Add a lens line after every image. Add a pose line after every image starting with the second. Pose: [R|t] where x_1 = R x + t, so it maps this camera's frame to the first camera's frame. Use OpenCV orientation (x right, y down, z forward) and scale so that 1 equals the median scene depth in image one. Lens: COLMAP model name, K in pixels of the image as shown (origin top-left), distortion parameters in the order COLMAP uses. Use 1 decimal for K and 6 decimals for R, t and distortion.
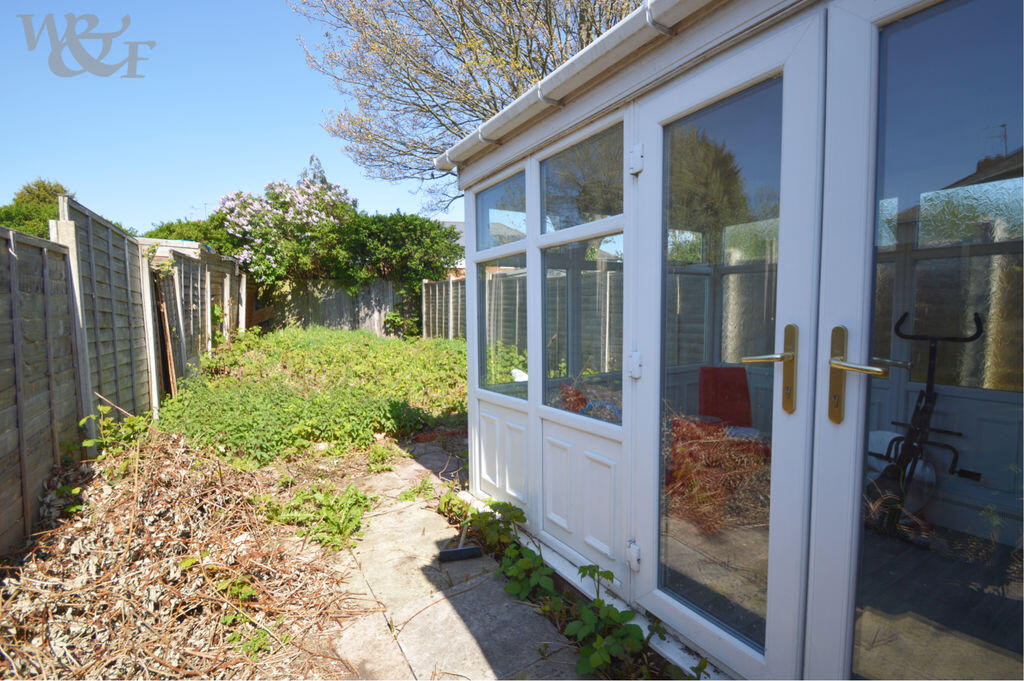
lens RADIAL K [[463.3, 0, 514.3], [0, 463.3, 353.4], [0, 0, 1]] dist [0.012279, -0.015009]
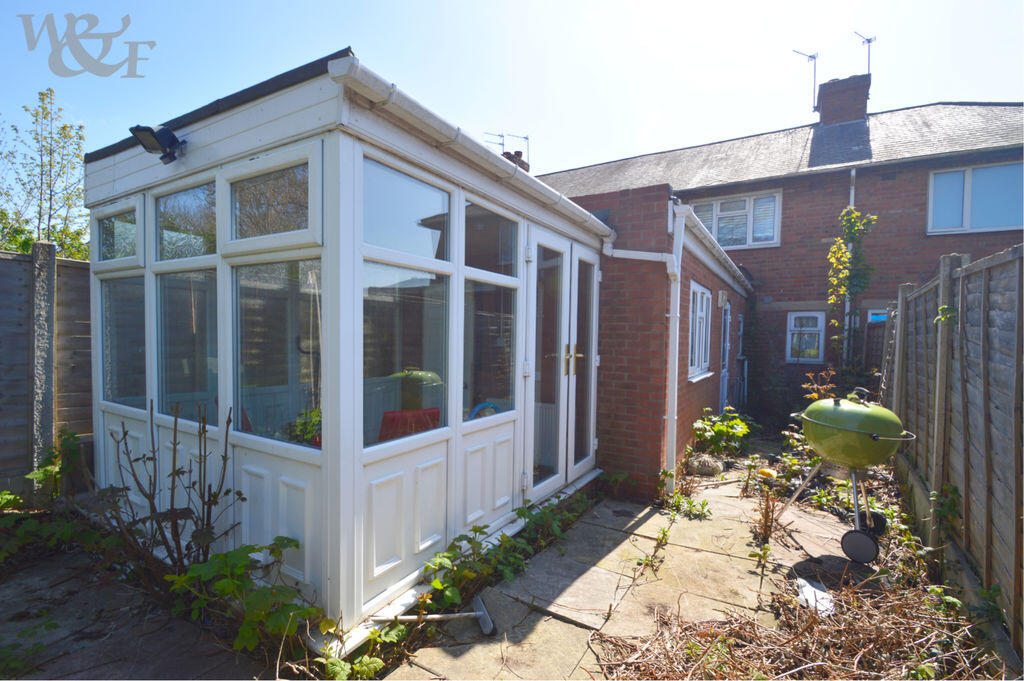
lens RADIAL K [[463.3, 0, 514.3], [0, 463.3, 353.4], [0, 0, 1]] dist [0.012279, -0.015009]
pose [[-0.467383, -0.029928, 0.883548, -1.137672], [0.058163, 0.996221, 0.064512, -0.134958], [-0.882140, 0.081541, -0.463876, 1.675541]]
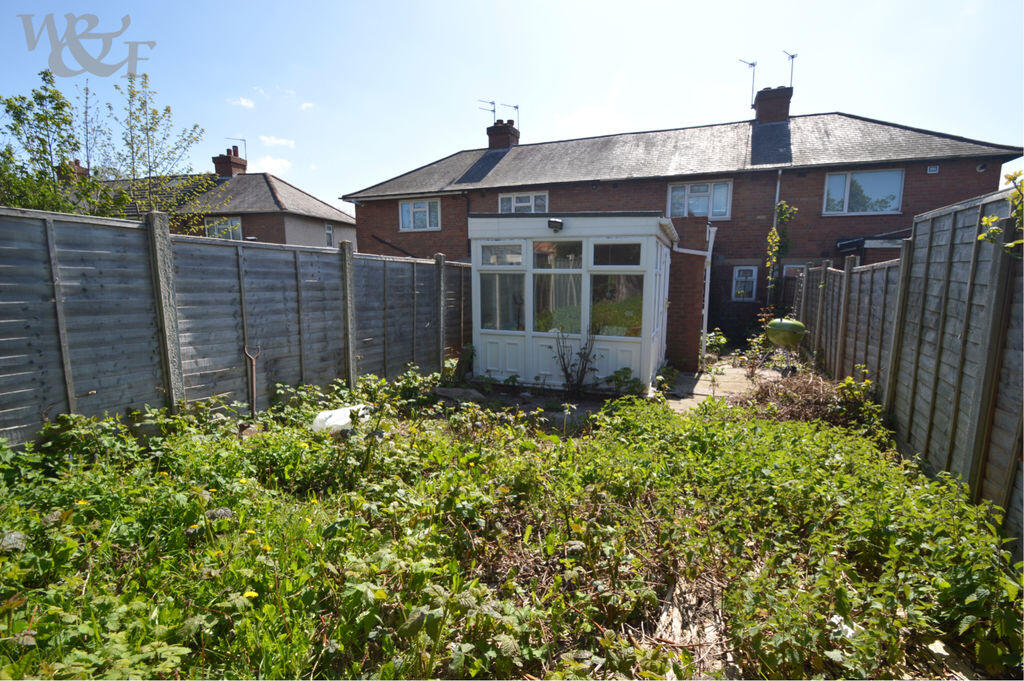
lens RADIAL K [[480.0, 0, 513.7], [0, 480.0, 344.3], [0, 0, 1]] dist [0.001748, -0.000049]
pose [[-0.602778, -0.102325, 0.791320, -1.287928], [0.066140, 0.981922, 0.177353, -0.185526], [-0.795163, 0.159243, -0.585114, 2.058797]]
